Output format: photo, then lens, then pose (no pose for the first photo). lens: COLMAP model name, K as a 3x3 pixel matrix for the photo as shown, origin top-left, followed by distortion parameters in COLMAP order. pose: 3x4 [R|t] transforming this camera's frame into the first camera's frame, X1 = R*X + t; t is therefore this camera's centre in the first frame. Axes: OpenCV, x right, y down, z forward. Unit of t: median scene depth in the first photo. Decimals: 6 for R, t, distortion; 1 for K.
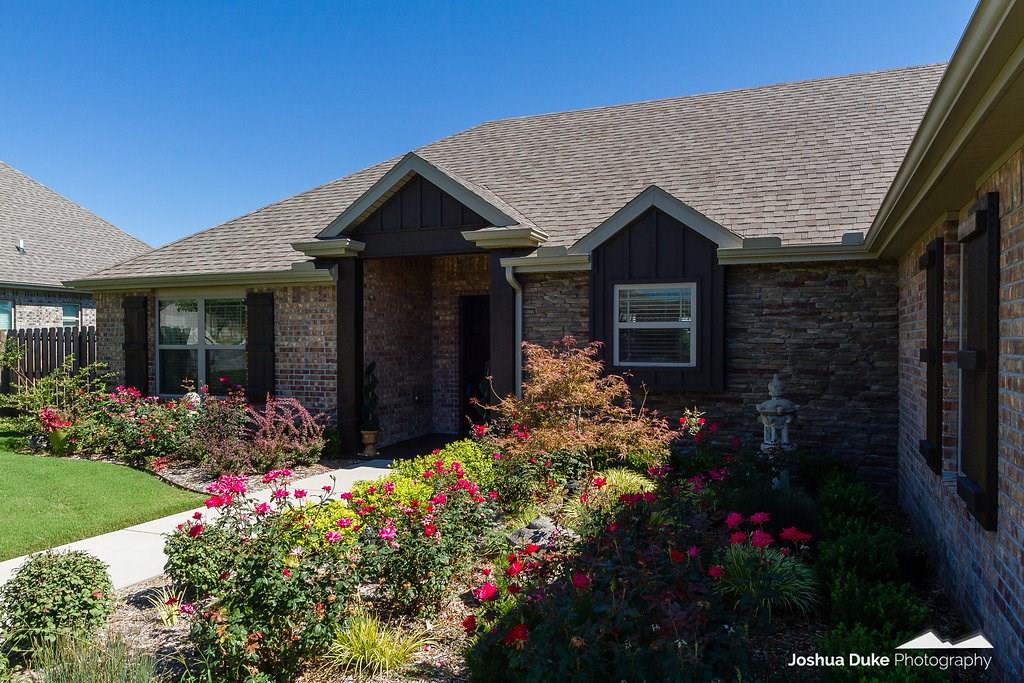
lens RADIAL K [[717.8, 0, 534.2], [0, 717.8, 341.3], [0, 0, 1]] dist [-0.003078, 0.002764]
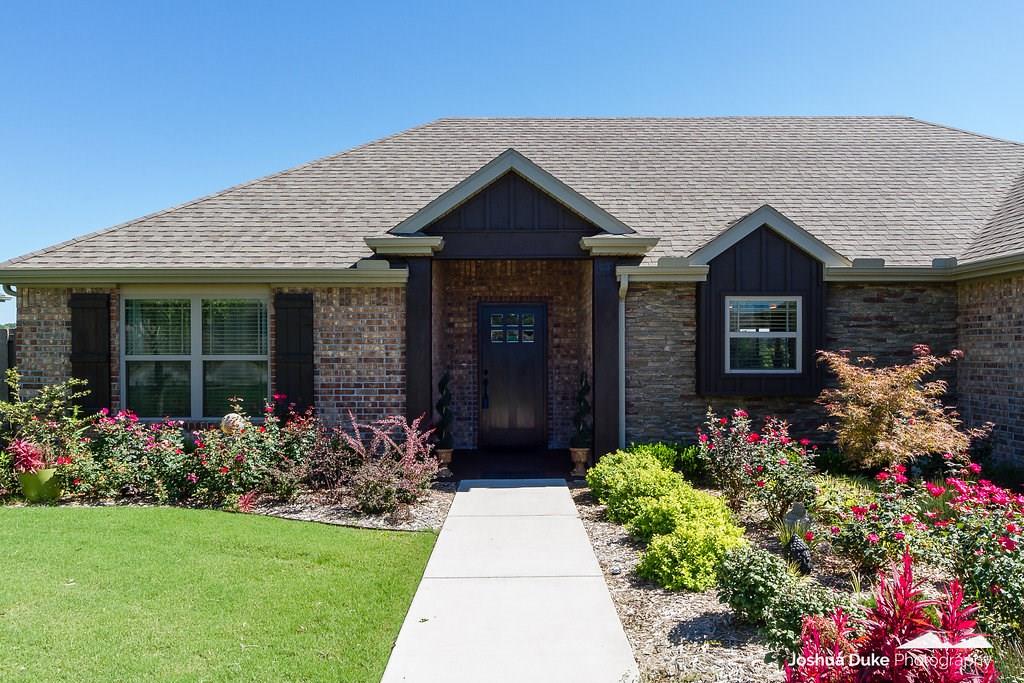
lens RADIAL K [[717.8, 0, 514.4], [0, 717.8, 343.7], [0, 0, 1]] dist [-0.003078, 0.002764]
pose [[0.926743, 0.001884, 0.375690, -0.520432], [0.001453, 0.999962, -0.008600, -0.000564], [-0.375692, 0.008516, 0.926705, 0.132353]]
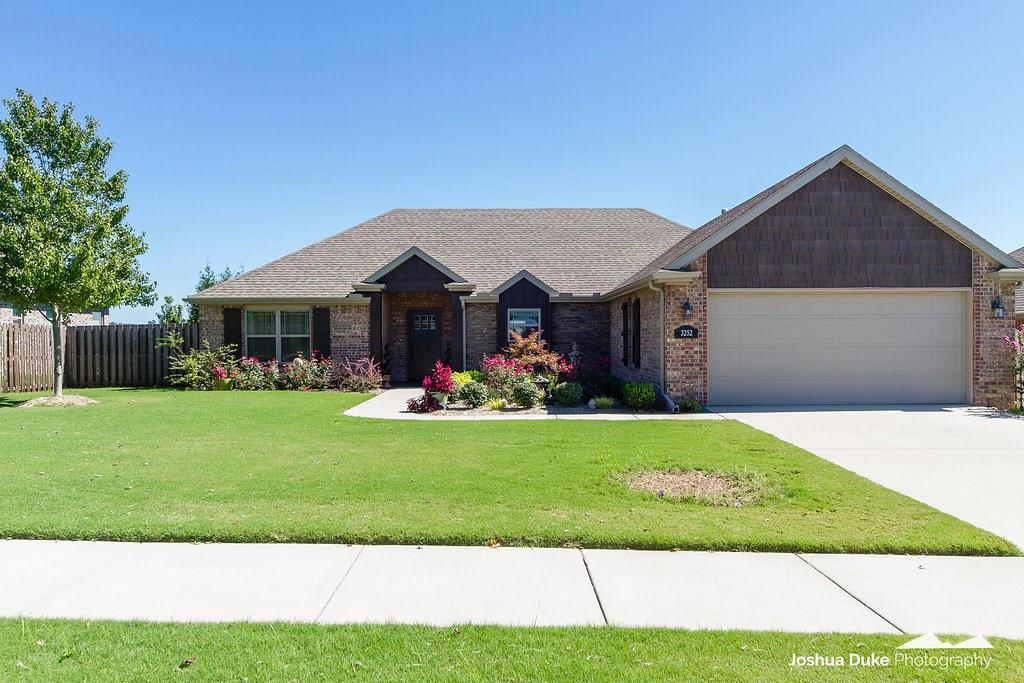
lens RADIAL K [[717.8, 0, 533.6], [0, 717.8, 340.4], [0, 0, 1]] dist [-0.003078, 0.002764]
pose [[0.911298, -0.005155, 0.411714, -0.749832], [0.005005, 0.999986, 0.001442, 0.024515], [-0.411716, 0.000747, 0.911312, -1.167097]]
